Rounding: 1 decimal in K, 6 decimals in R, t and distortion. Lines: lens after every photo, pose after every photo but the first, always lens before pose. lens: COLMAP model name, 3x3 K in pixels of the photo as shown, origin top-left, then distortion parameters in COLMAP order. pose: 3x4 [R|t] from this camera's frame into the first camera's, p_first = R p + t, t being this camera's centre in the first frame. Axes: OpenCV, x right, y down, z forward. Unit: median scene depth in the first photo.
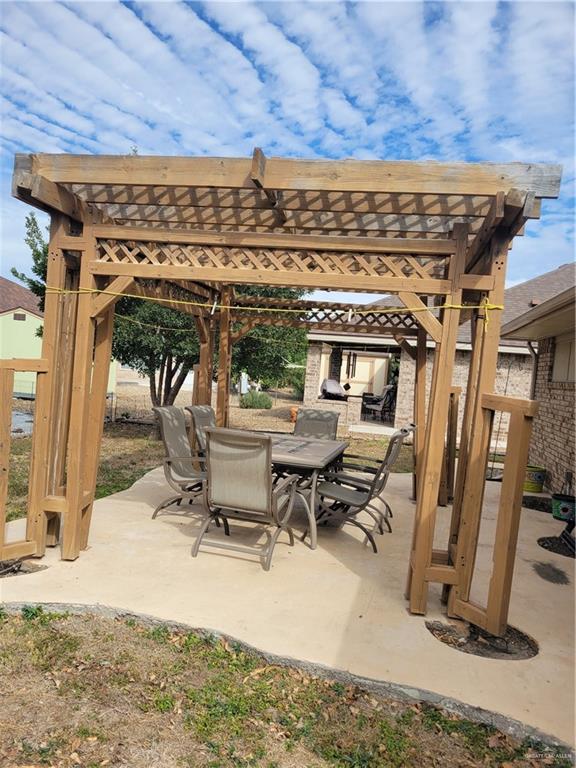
lens RADIAL K [[588.2, 0, 284.3], [0, 588.2, 385.5], [0, 0, 1]] dist [0.057264, -0.009780]
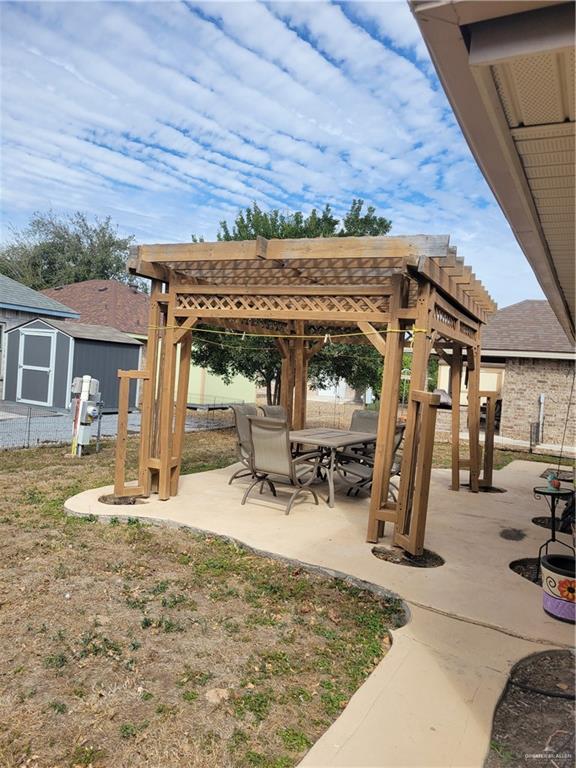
lens RADIAL K [[588.2, 0, 287.3], [0, 588.2, 388.7], [0, 0, 1]] dist [0.057264, -0.009780]
pose [[0.962390, -0.003635, -0.271649, 0.397402], [-0.001893, 0.999796, -0.020086, 0.036009], [0.271667, 0.019845, 0.962187, -0.431321]]
